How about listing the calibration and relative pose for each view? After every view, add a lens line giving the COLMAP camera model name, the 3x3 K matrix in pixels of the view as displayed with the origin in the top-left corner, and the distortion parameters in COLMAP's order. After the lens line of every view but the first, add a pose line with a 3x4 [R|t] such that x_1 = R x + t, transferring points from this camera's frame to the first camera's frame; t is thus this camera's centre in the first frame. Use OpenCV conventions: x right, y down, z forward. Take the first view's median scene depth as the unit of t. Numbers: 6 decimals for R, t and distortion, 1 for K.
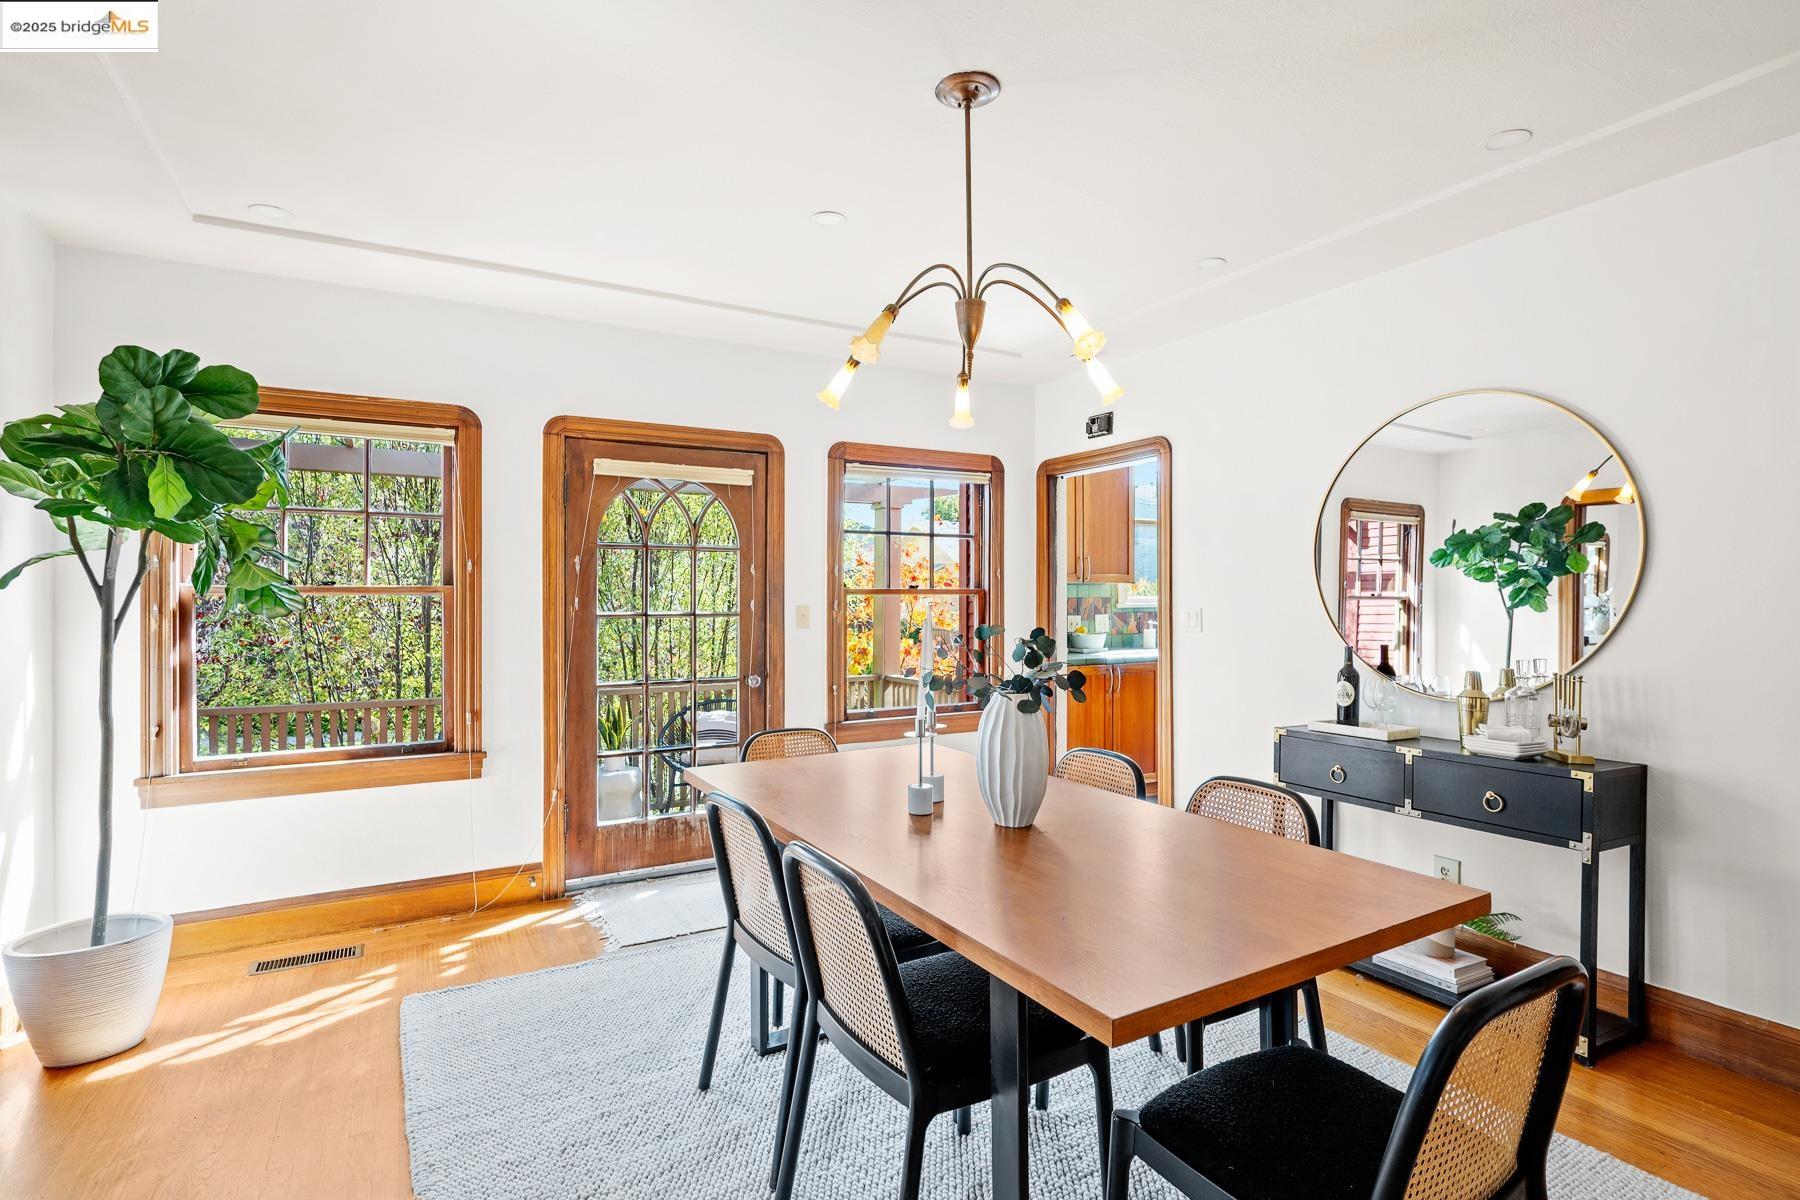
lens RADIAL K [[872.7, 0, 904.9], [0, 872.7, 598.2], [0, 0, 1]] dist [-0.003469, 0.000622]
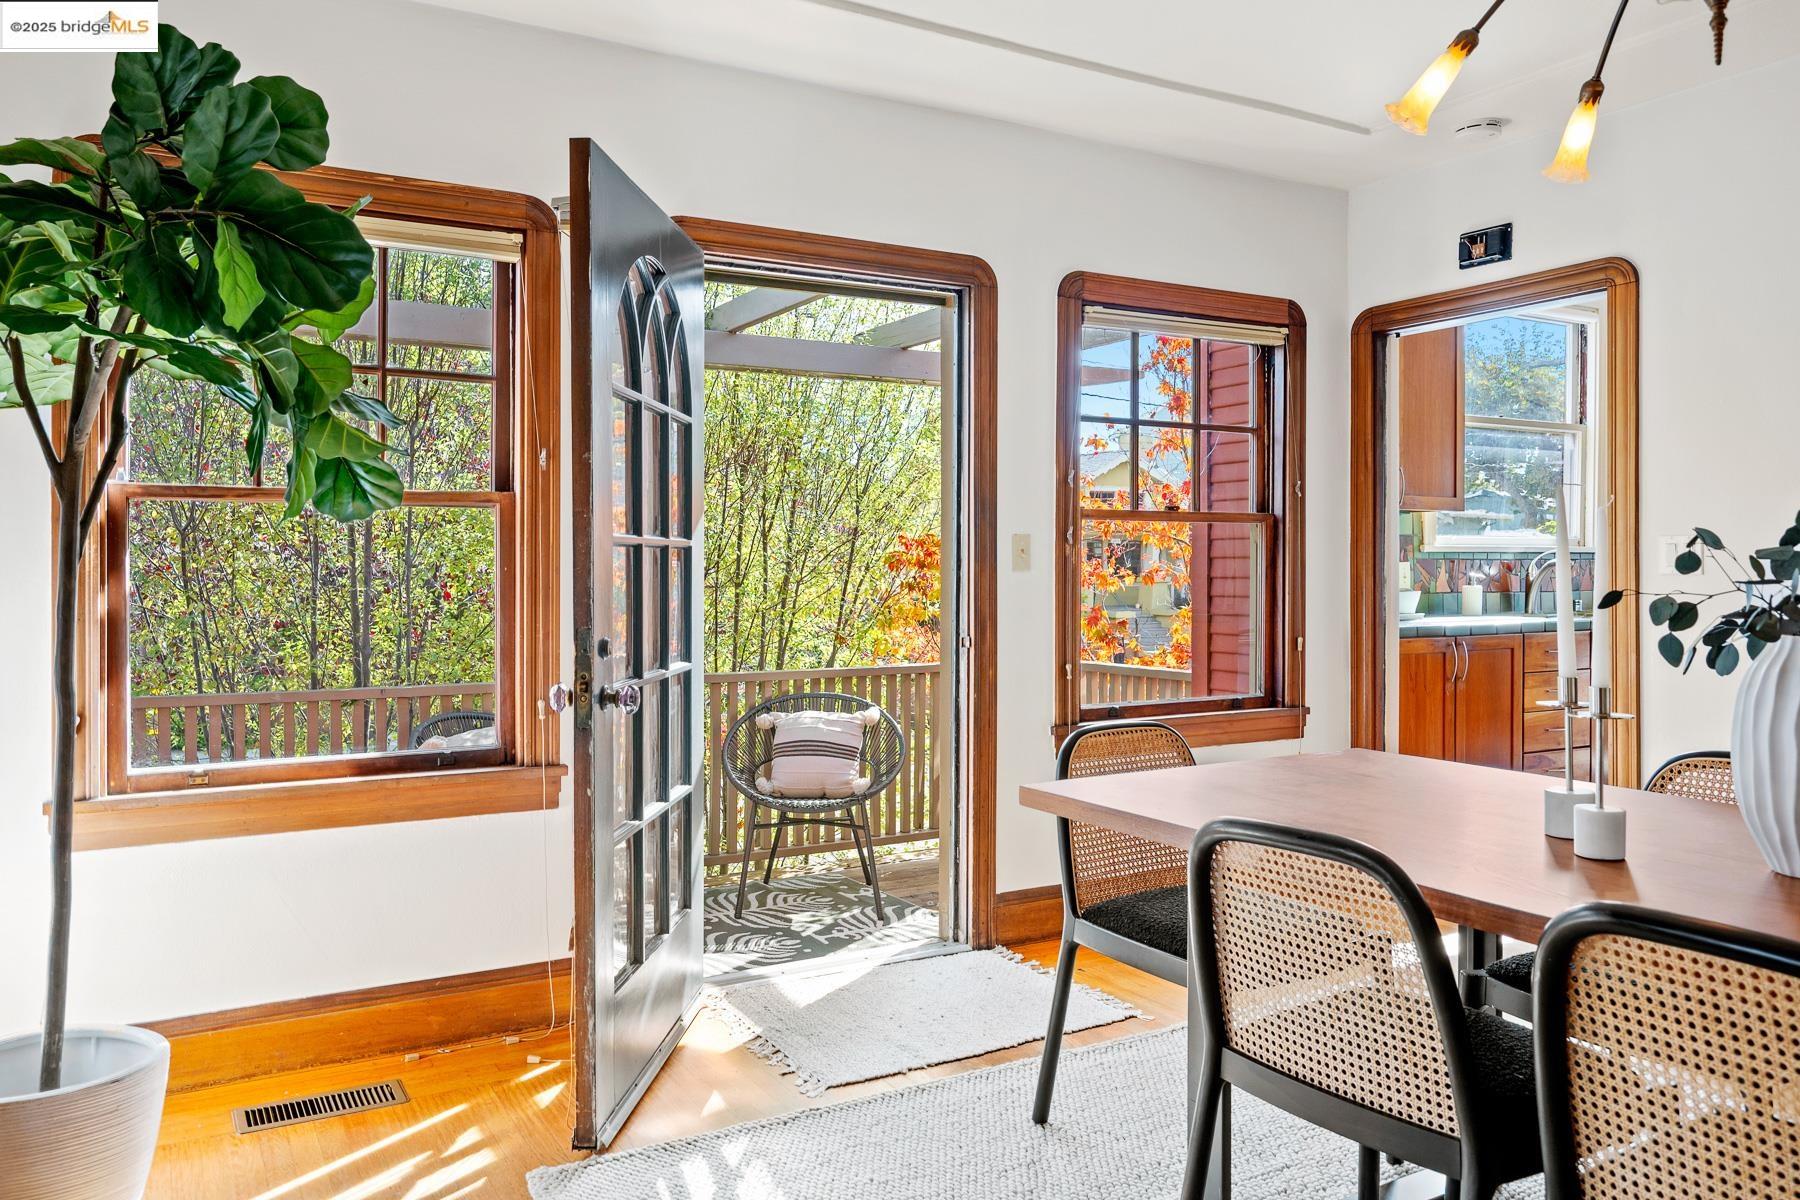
lens RADIAL K [[1280.2, 0, 867.4], [0, 1280.2, 566.8], [0, 0, 1]] dist [-0.005846, -0.001247]
pose [[0.999901, 0.000146, -0.014064, -0.276446], [-0.000139, 1.000000, 0.000481, 0.040157], [0.014064, -0.000479, 0.999901, 0.117210]]
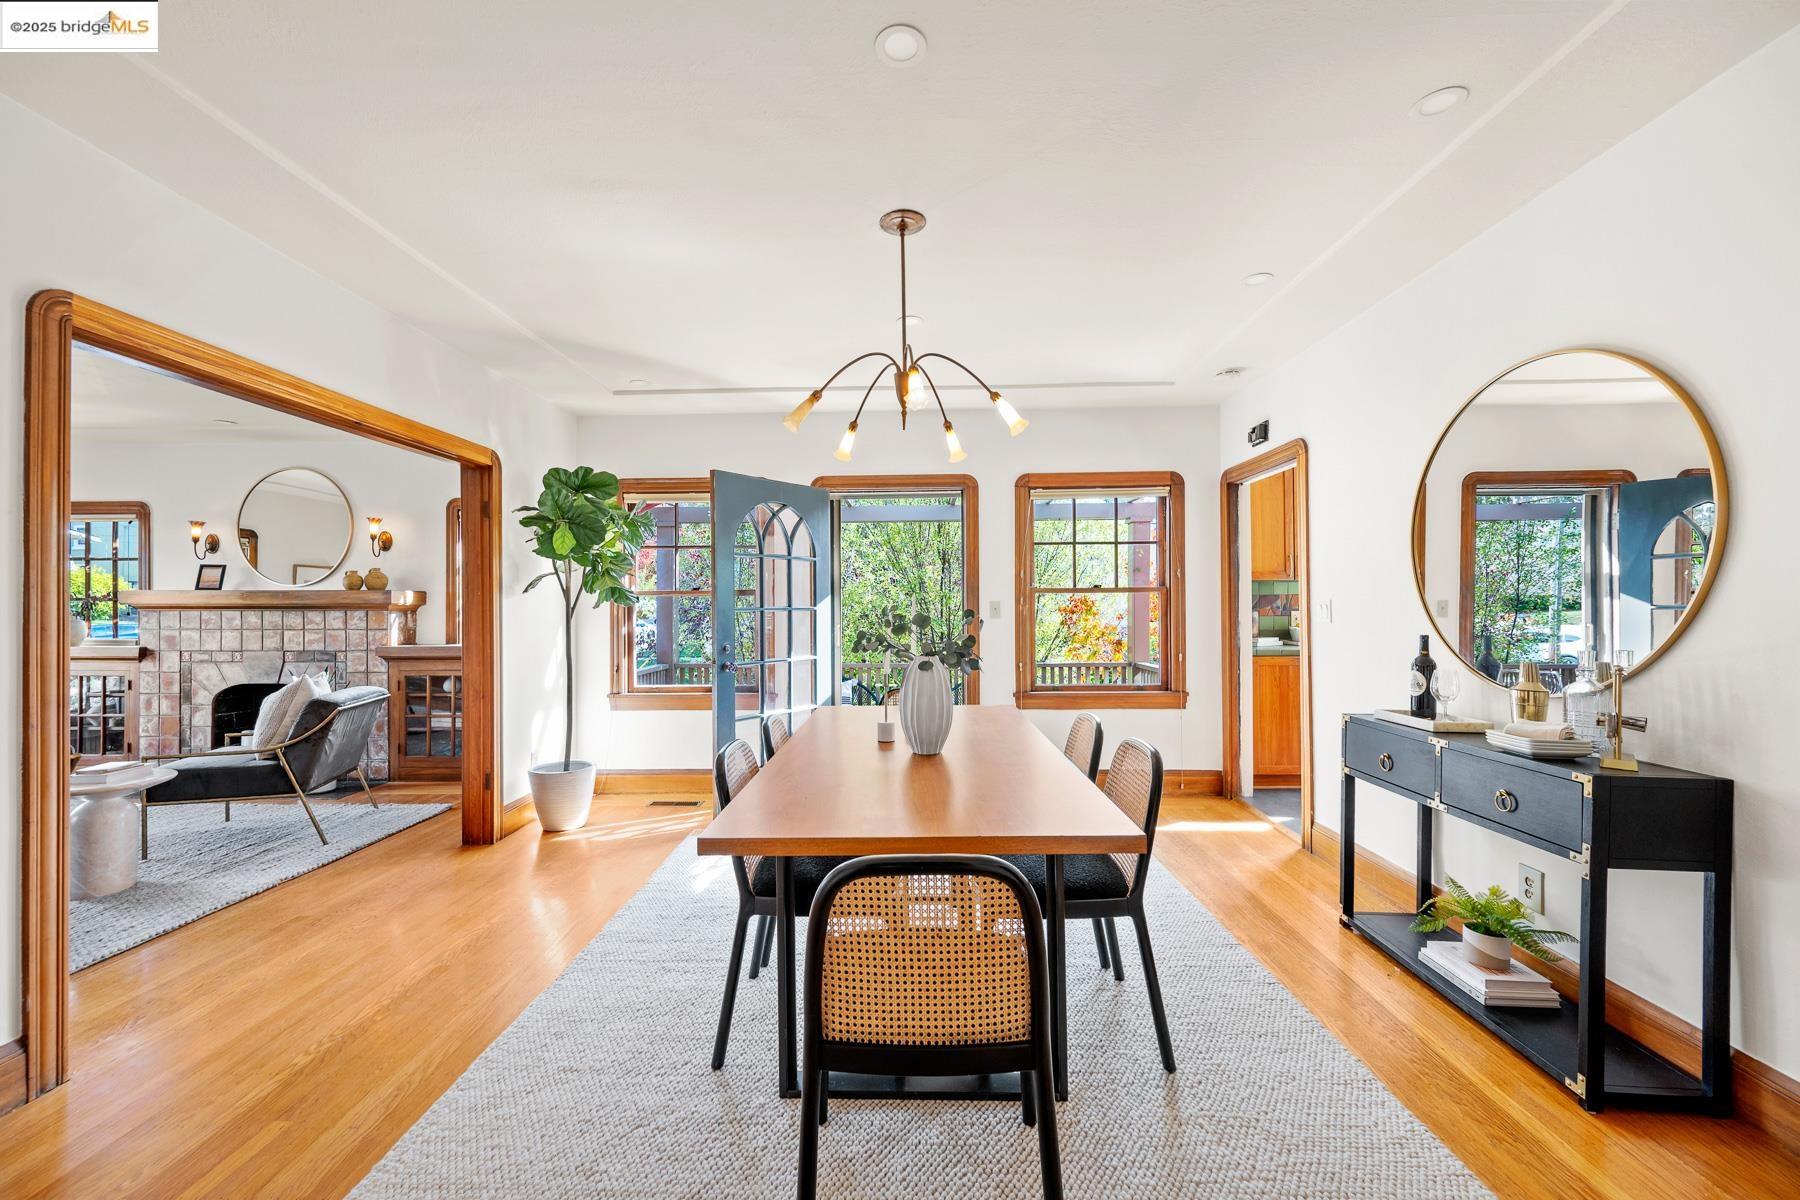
lens RADIAL K [[707.6, 0, 900.0], [0, 707.6, 600.0], [0, 0, 1]] dist [-0.000145, 0.000146]
pose [[0.854371, -0.007959, -0.519603, 0.406141], [0.004579, 0.999959, -0.007789, 0.018307], [0.519644, 0.004276, 0.854372, 0.019738]]
